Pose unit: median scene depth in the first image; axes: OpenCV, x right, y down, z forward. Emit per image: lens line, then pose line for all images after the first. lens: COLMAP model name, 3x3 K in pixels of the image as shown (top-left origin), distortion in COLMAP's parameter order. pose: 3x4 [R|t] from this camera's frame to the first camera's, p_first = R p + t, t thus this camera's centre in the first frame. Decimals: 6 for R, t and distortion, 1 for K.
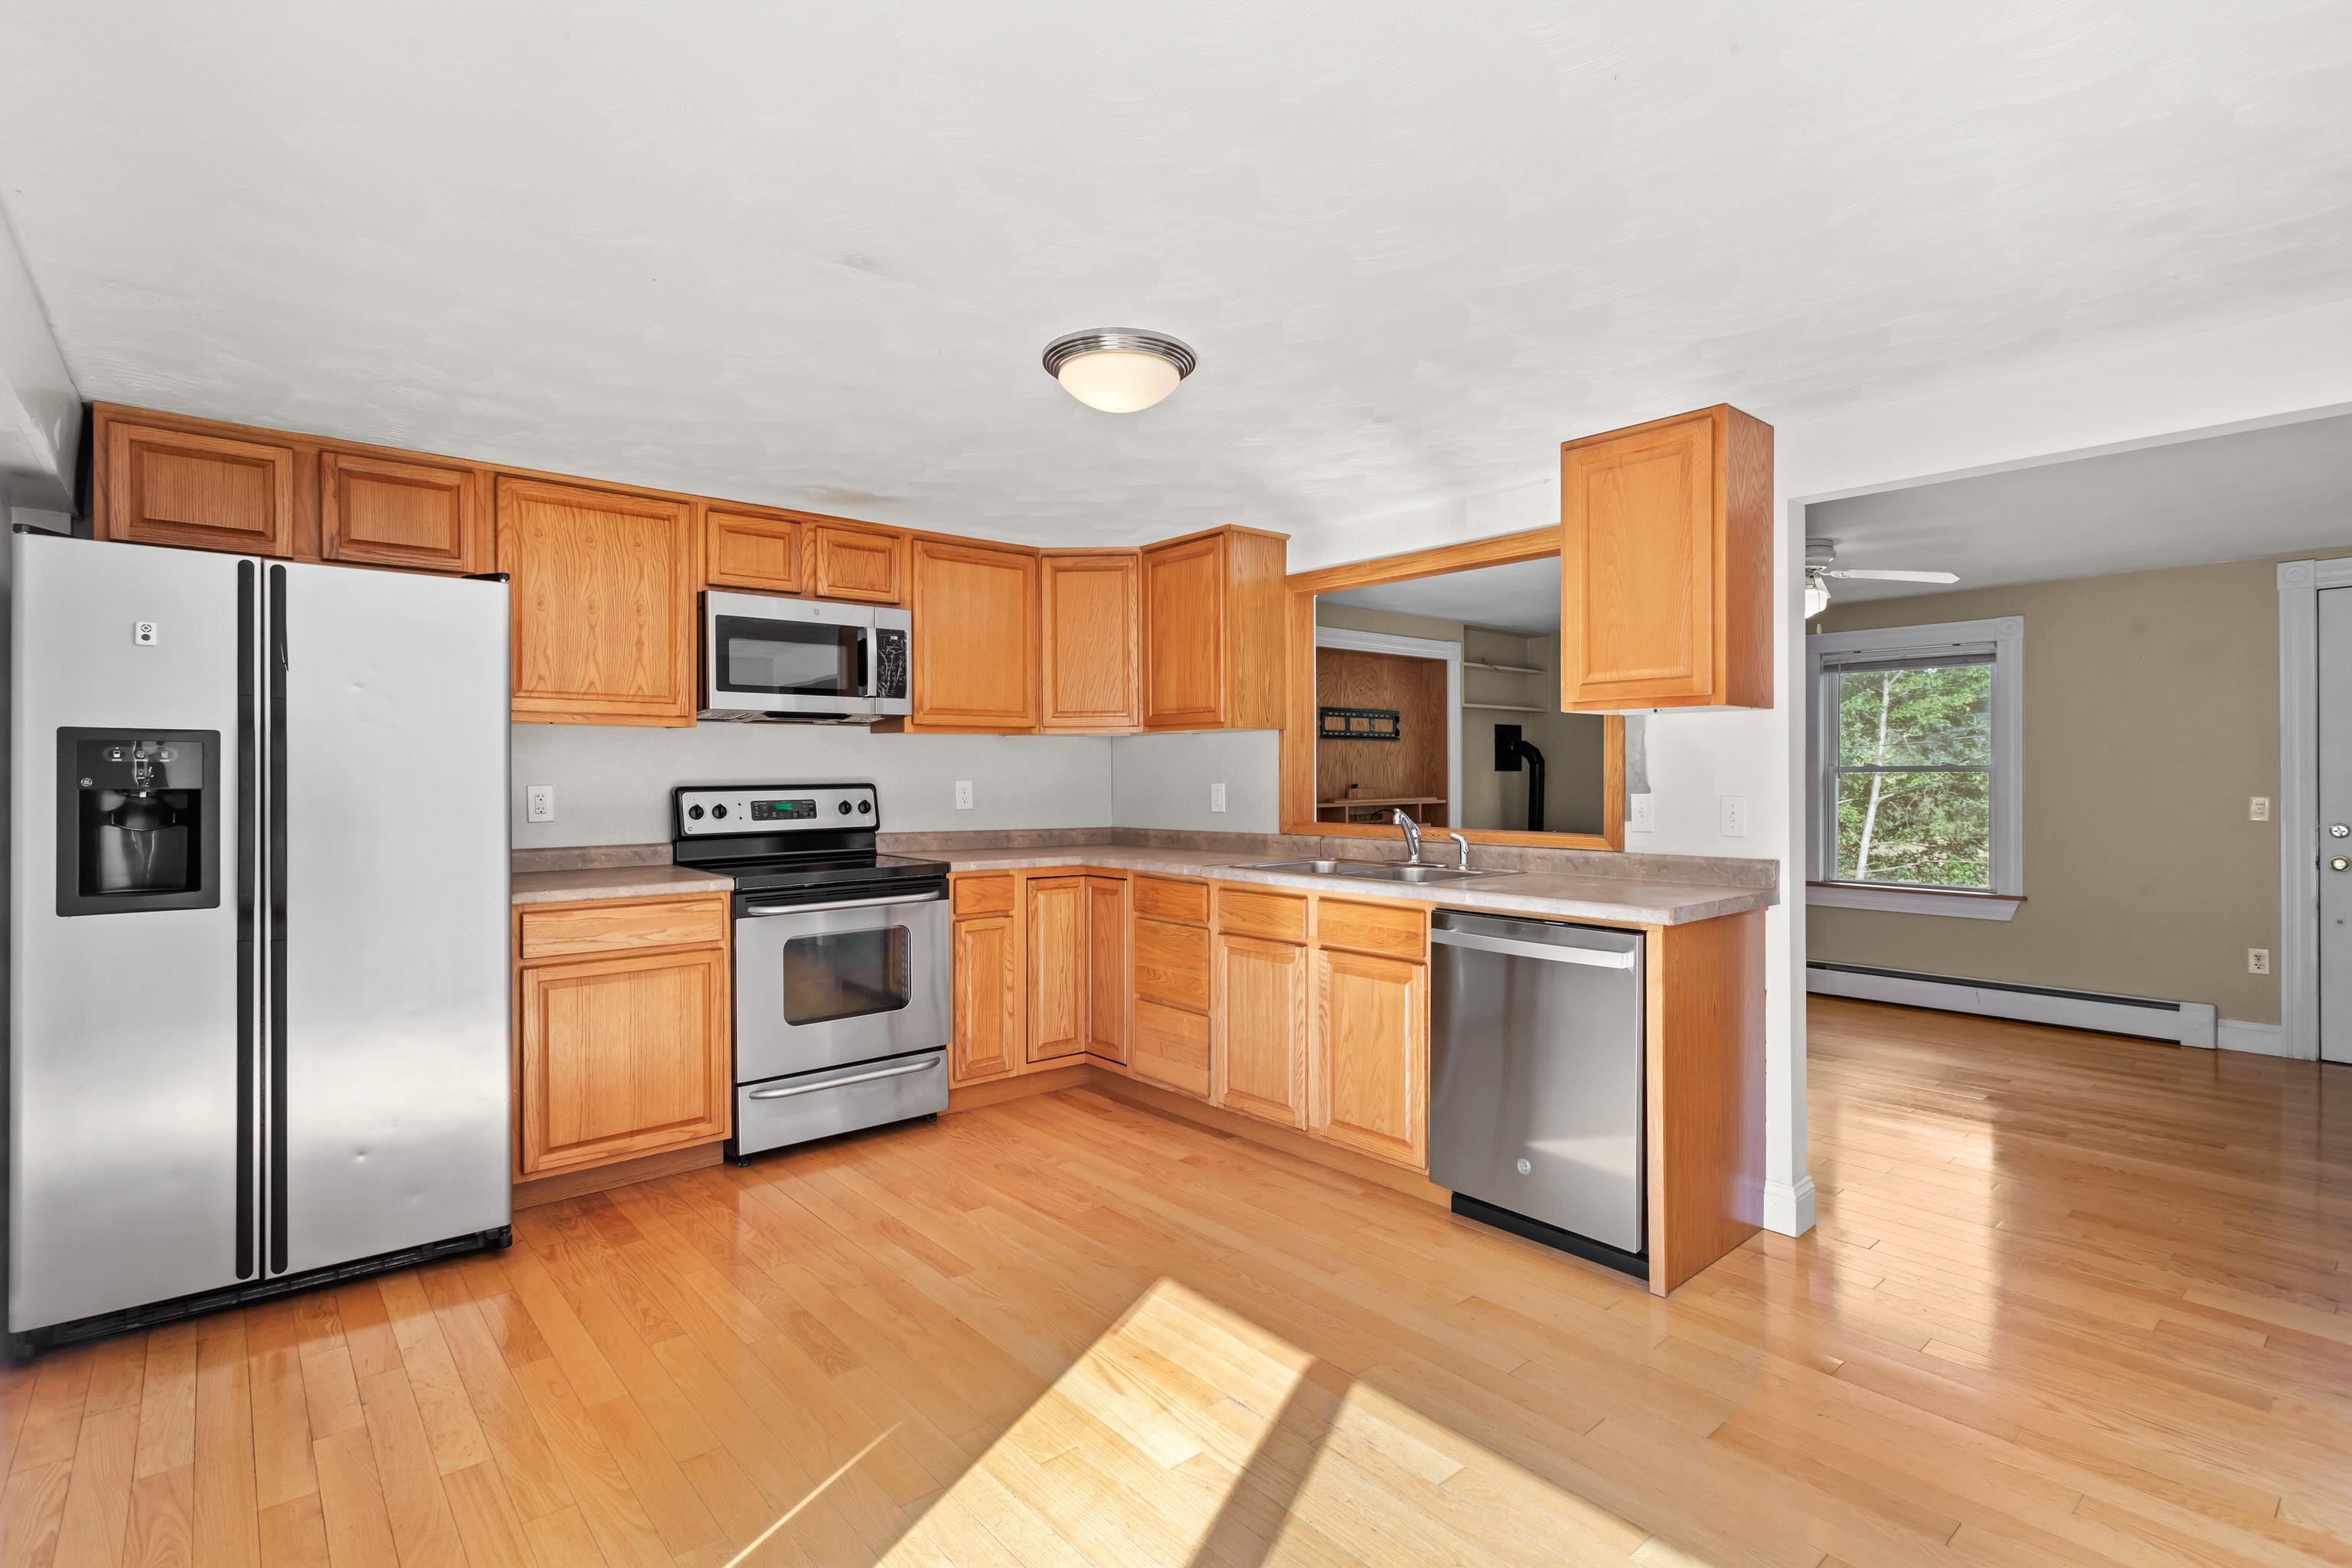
lens RADIAL K [[1114.5, 0, 1176.0], [0, 1114.5, 778.5], [0, 0, 1]] dist [-0.001481, 0.002599]
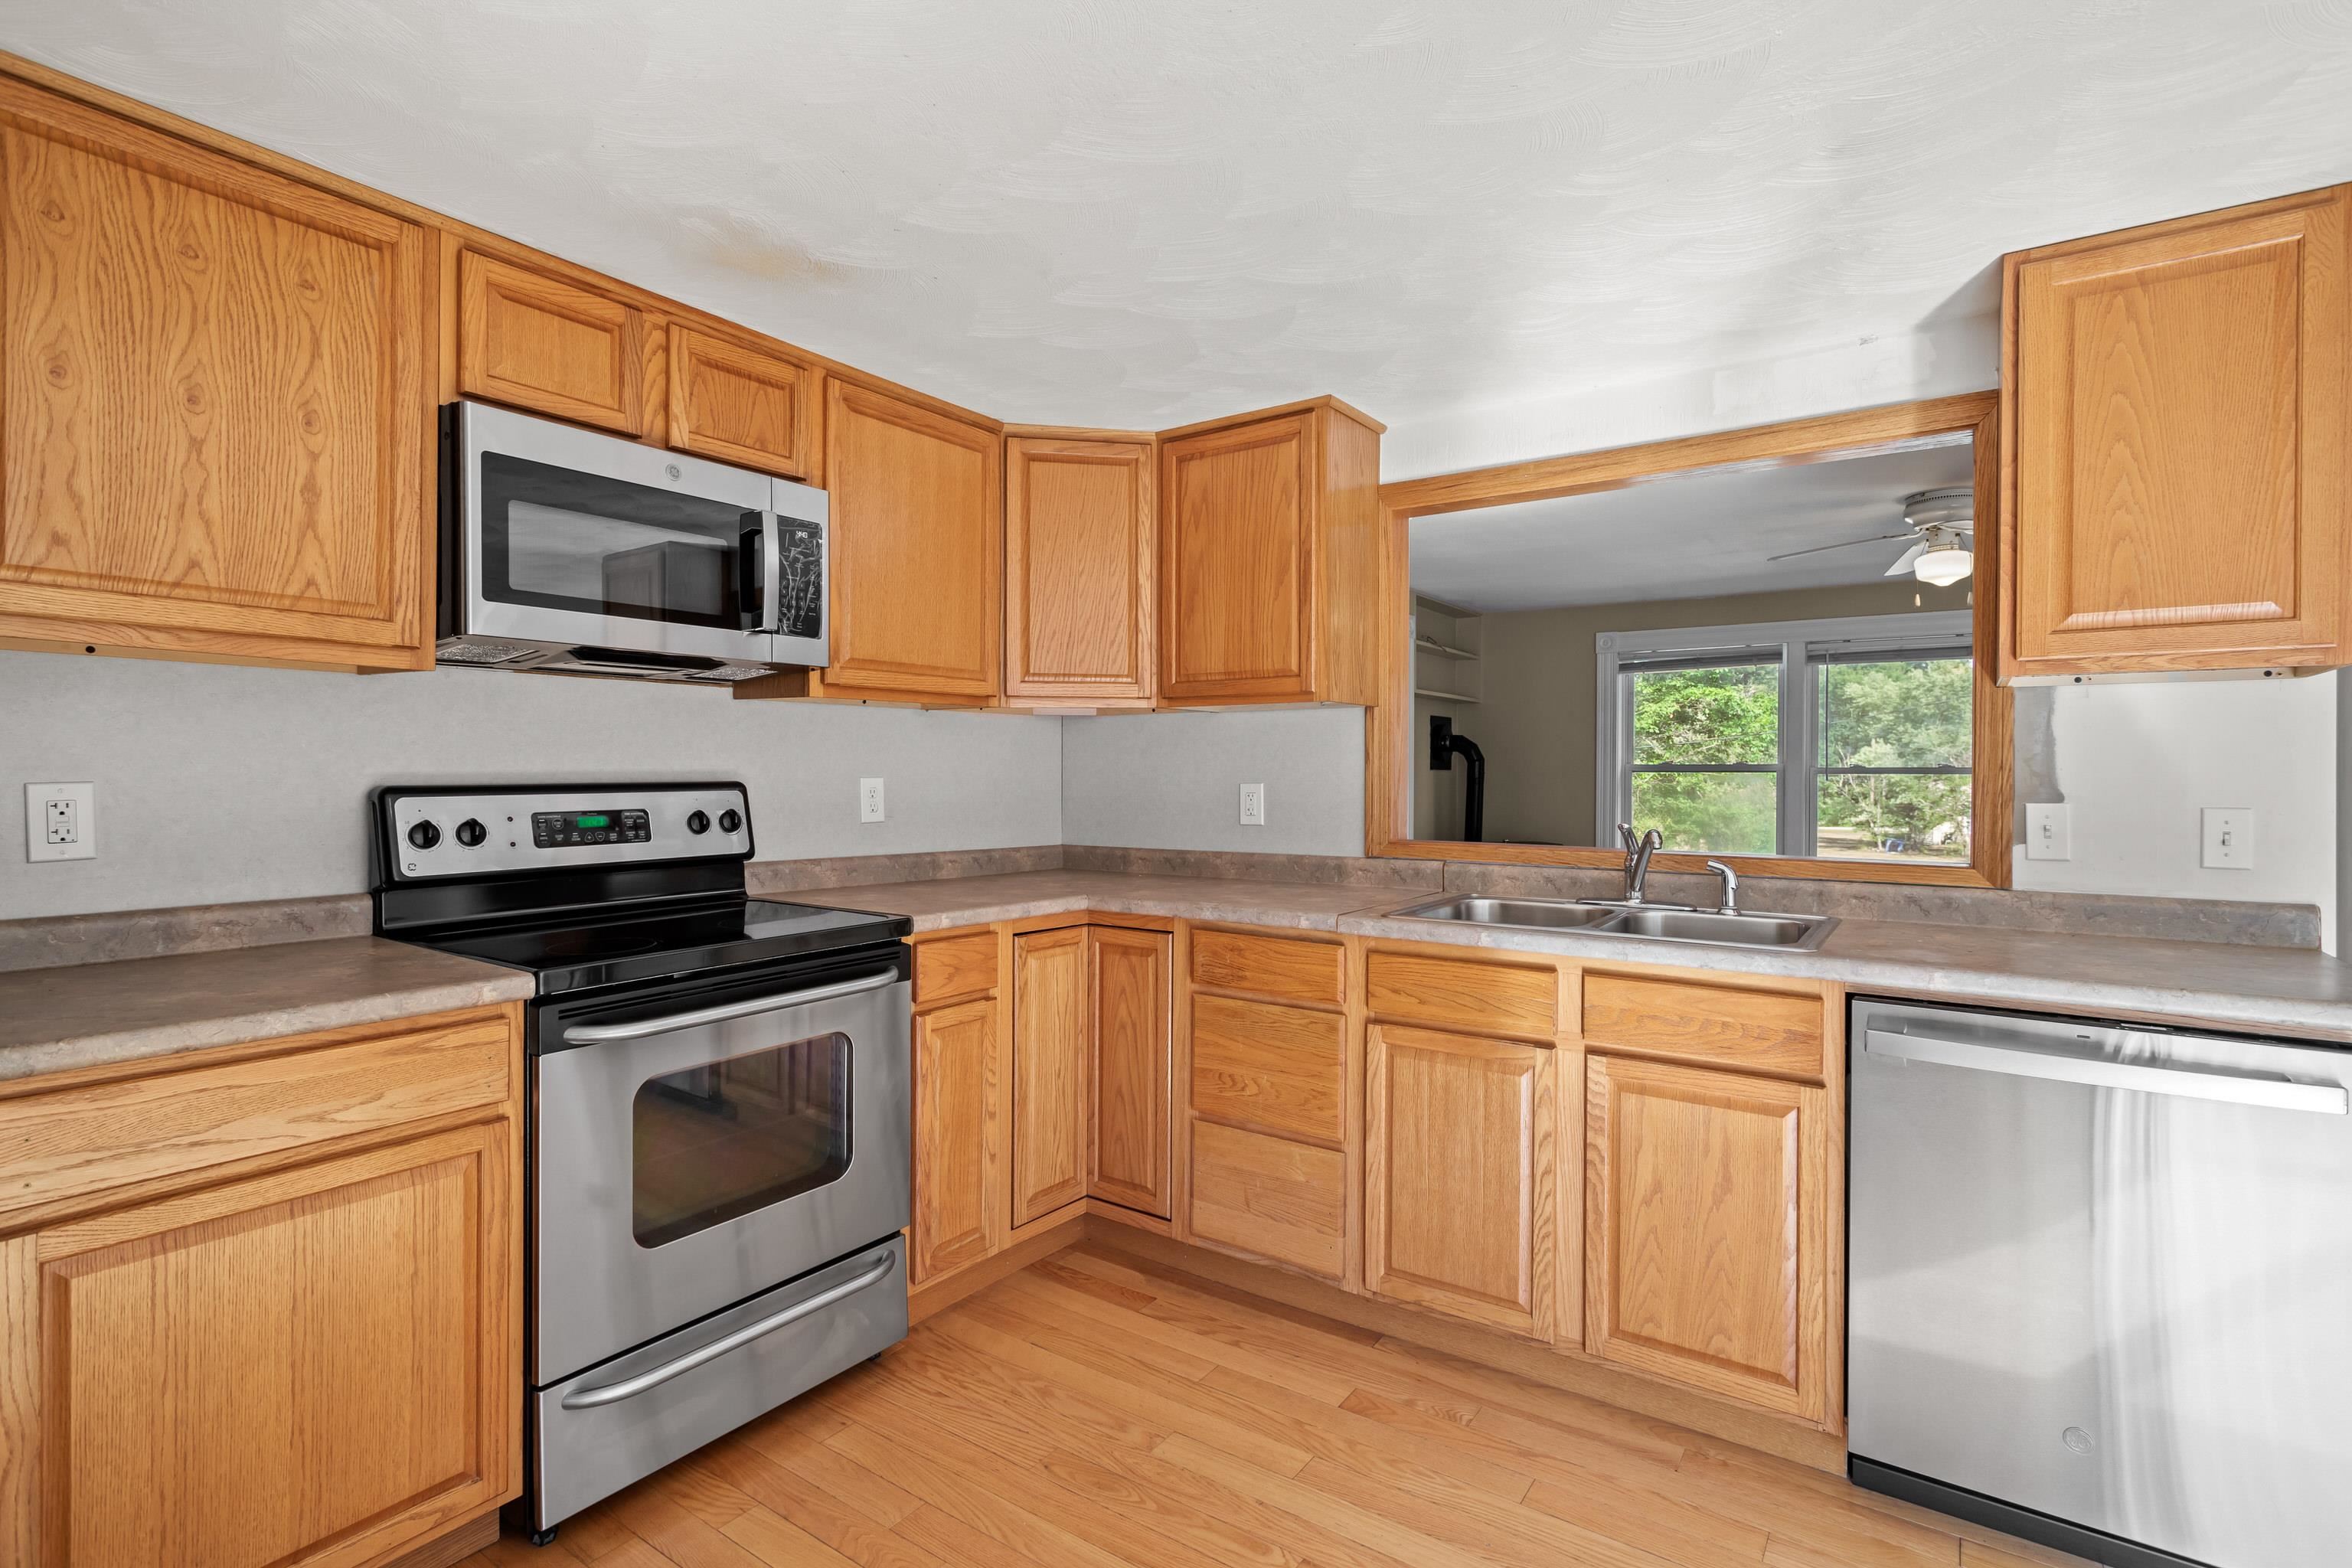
lens RADIAL K [[1114.5, 0, 1177.8], [0, 1114.5, 777.3], [0, 0, 1]] dist [-0.001481, 0.002599]
pose [[0.968773, 0.005546, 0.247888, -0.206347], [-0.005665, 0.999984, -0.000236, 0.000874], [-0.247886, -0.001175, 0.968789, 0.382464]]
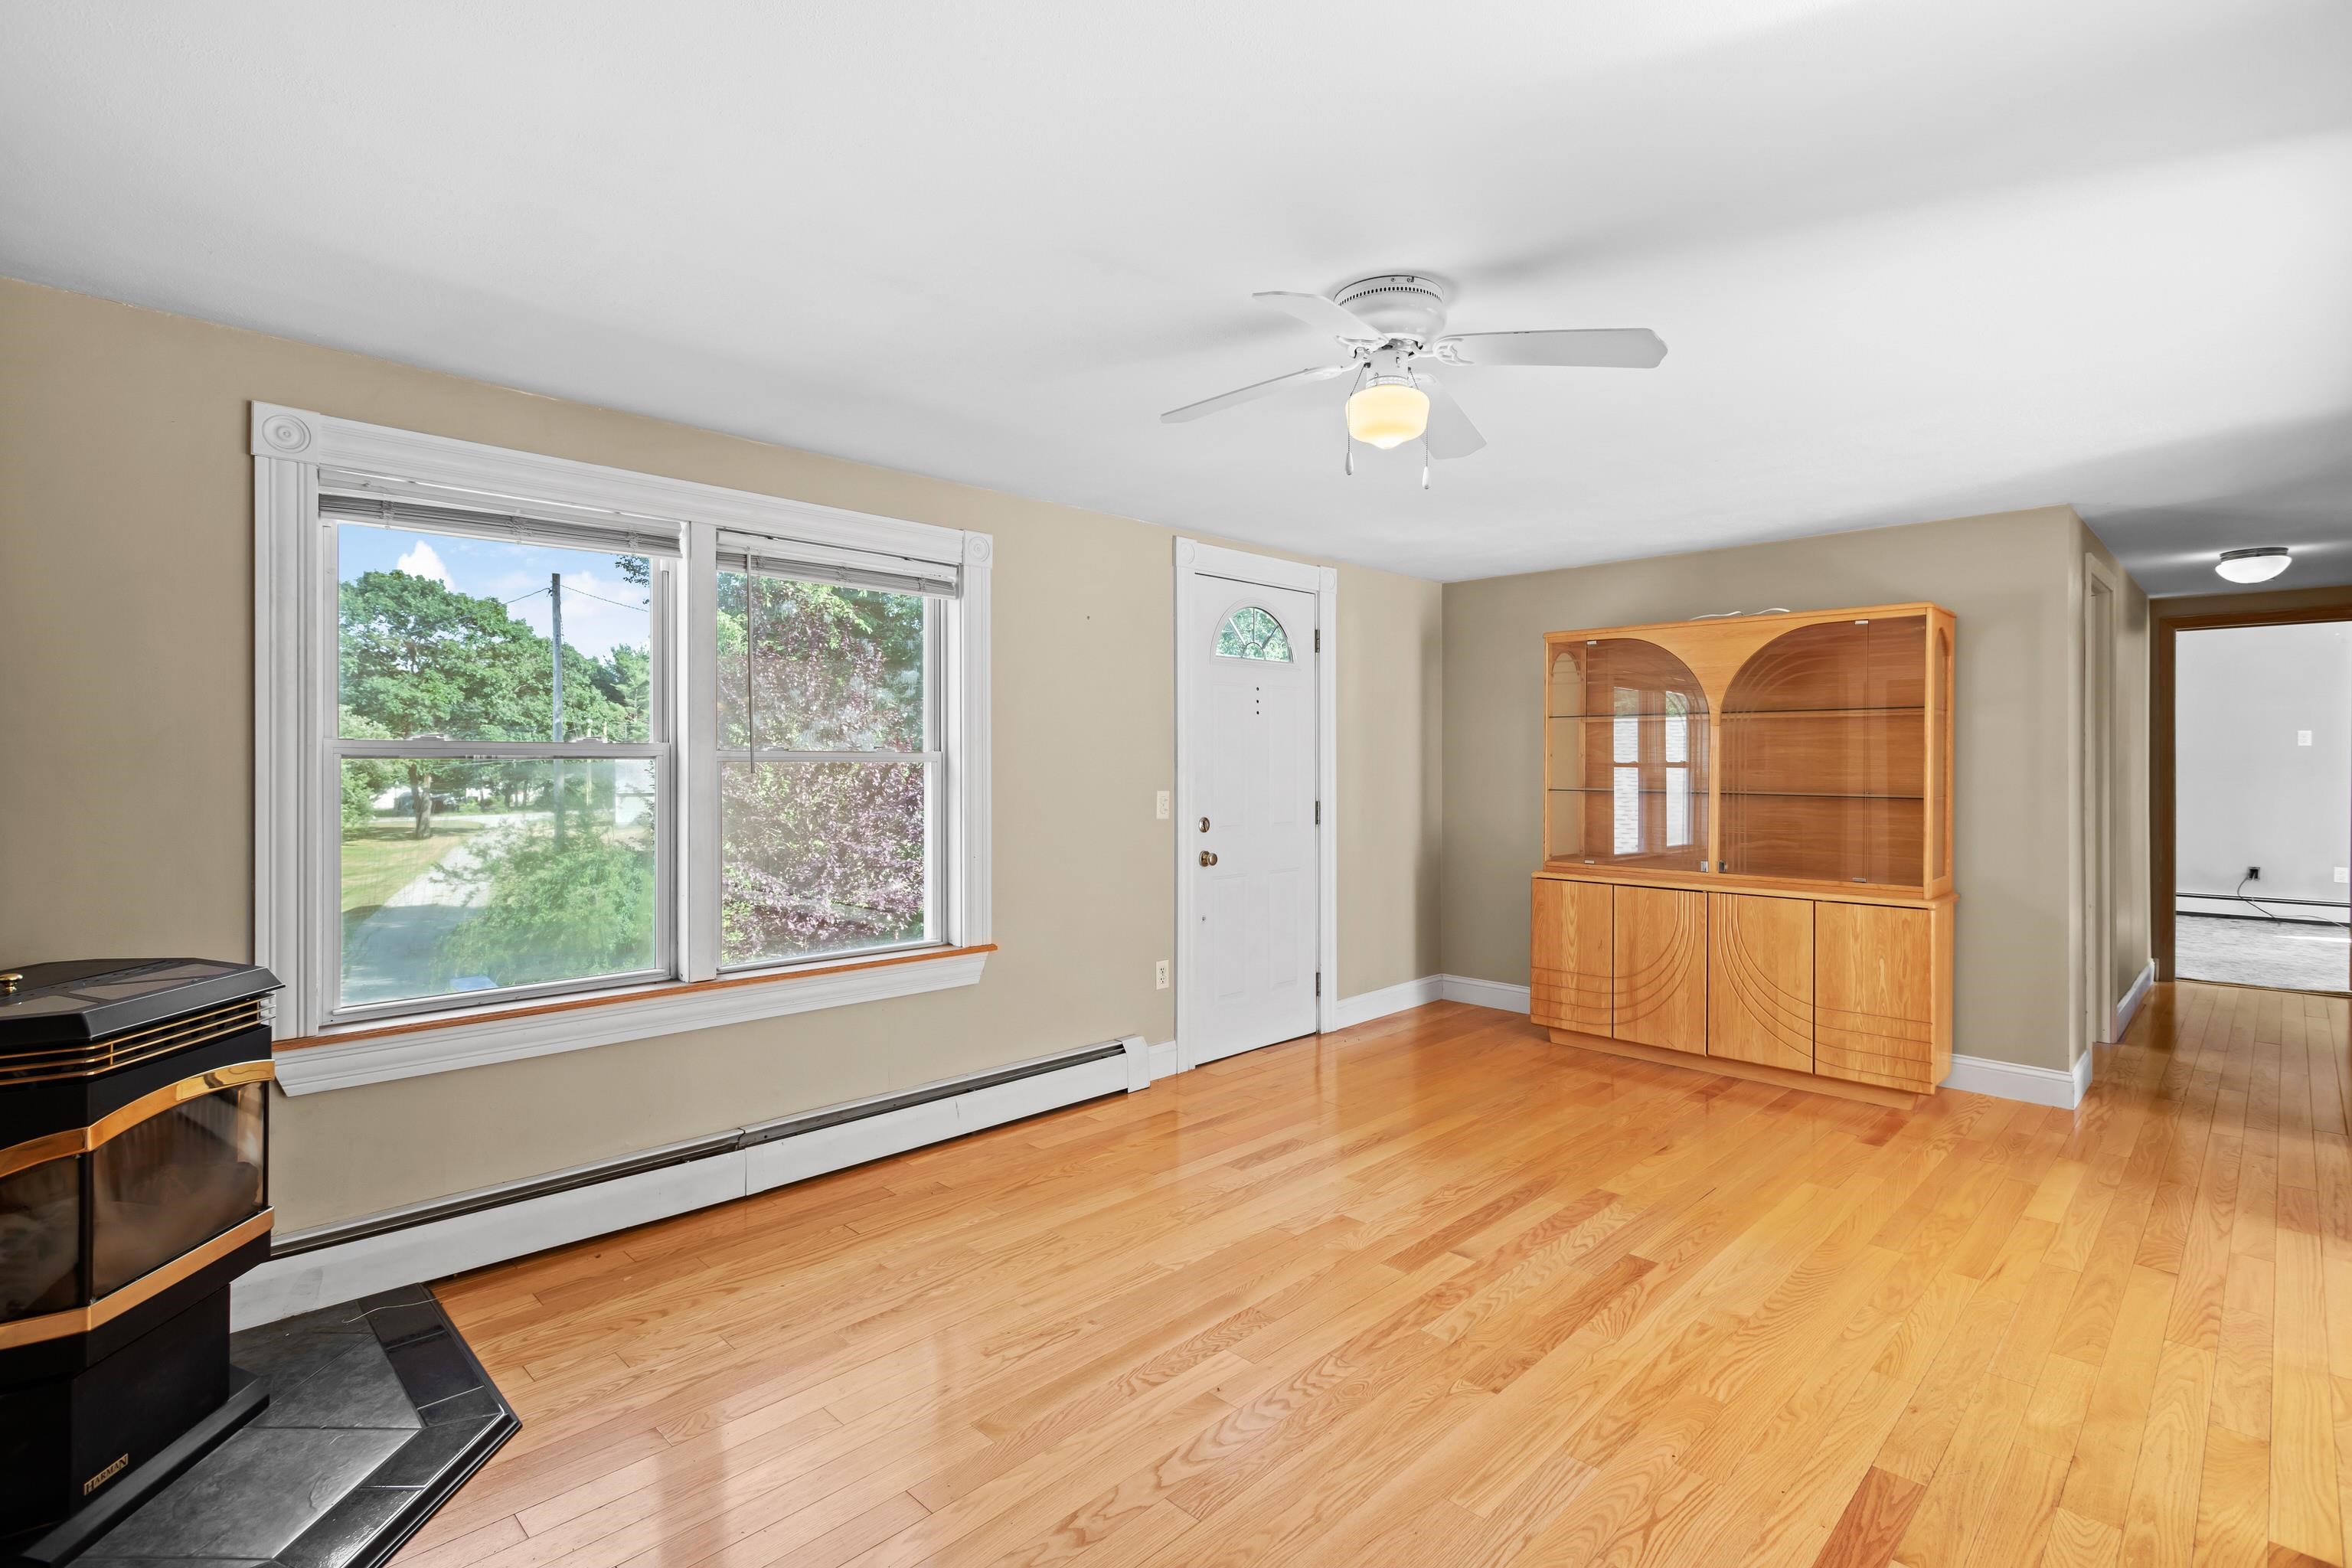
lens RADIAL K [[1114.5, 0, 1181.1], [0, 1114.5, 767.5], [0, 0, 1]] dist [-0.001481, 0.002599]
pose [[-0.077921, 0.001488, 0.996958, 0.087623], [0.003964, 0.999991, -0.001183, -0.002262], [-0.996952, 0.003860, -0.077926, 1.256694]]
